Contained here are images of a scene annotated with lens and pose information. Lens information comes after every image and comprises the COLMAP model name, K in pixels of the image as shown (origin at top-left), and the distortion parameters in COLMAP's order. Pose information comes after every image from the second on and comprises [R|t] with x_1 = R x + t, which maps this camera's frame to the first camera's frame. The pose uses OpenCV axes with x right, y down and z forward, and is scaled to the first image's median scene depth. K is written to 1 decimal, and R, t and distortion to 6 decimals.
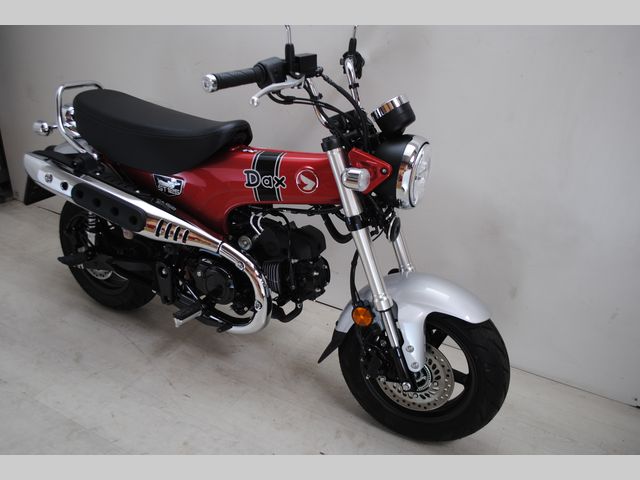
lens RADIAL K [[546.0, 0, 321.5], [0, 546.0, 237.4], [0, 0, 1]] dist [-0.080497, 0.008376]
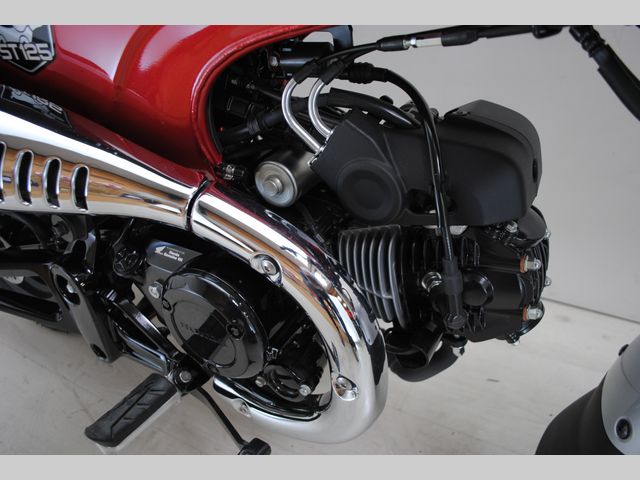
lens RADIAL K [[497.8, 0, 319.8], [0, 497.8, 236.2], [0, 0, 1]] dist [-0.084206, 0.011023]
pose [[0.989702, -0.106178, -0.095998, -0.093361], [0.119668, 0.981738, 0.147885, 0.000433], [0.078543, -0.157850, 0.984334, 0.732877]]
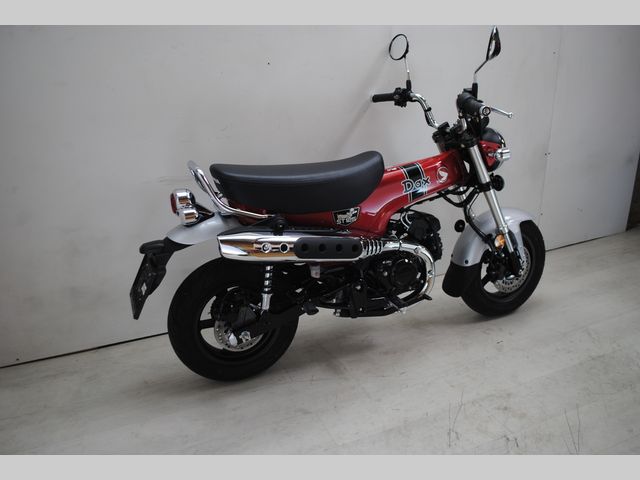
lens RADIAL K [[567.7, 0, 321.9], [0, 567.7, 238.8], [0, 0, 1]] dist [-0.086328, 0.006832]
pose [[0.620958, -0.332914, 0.709633, -1.259755], [0.388170, 0.917125, 0.090590, -0.190523], [-0.680981, 0.219206, 0.698723, 0.166198]]
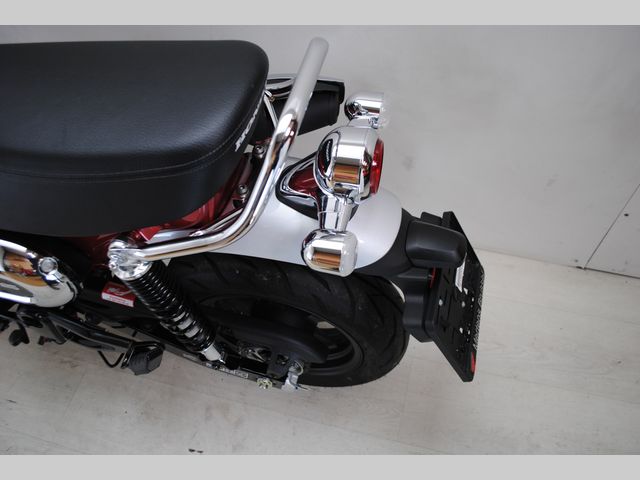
lens RADIAL K [[546.0, 0, 325.2], [0, 546.0, 239.1], [0, 0, 1]] dist [-0.080497, 0.008376]
pose [[0.968250, -0.246135, 0.043698, 0.221518], [0.188934, 0.834986, 0.516819, -0.218329], [-0.163695, -0.492154, 0.854979, 0.424277]]
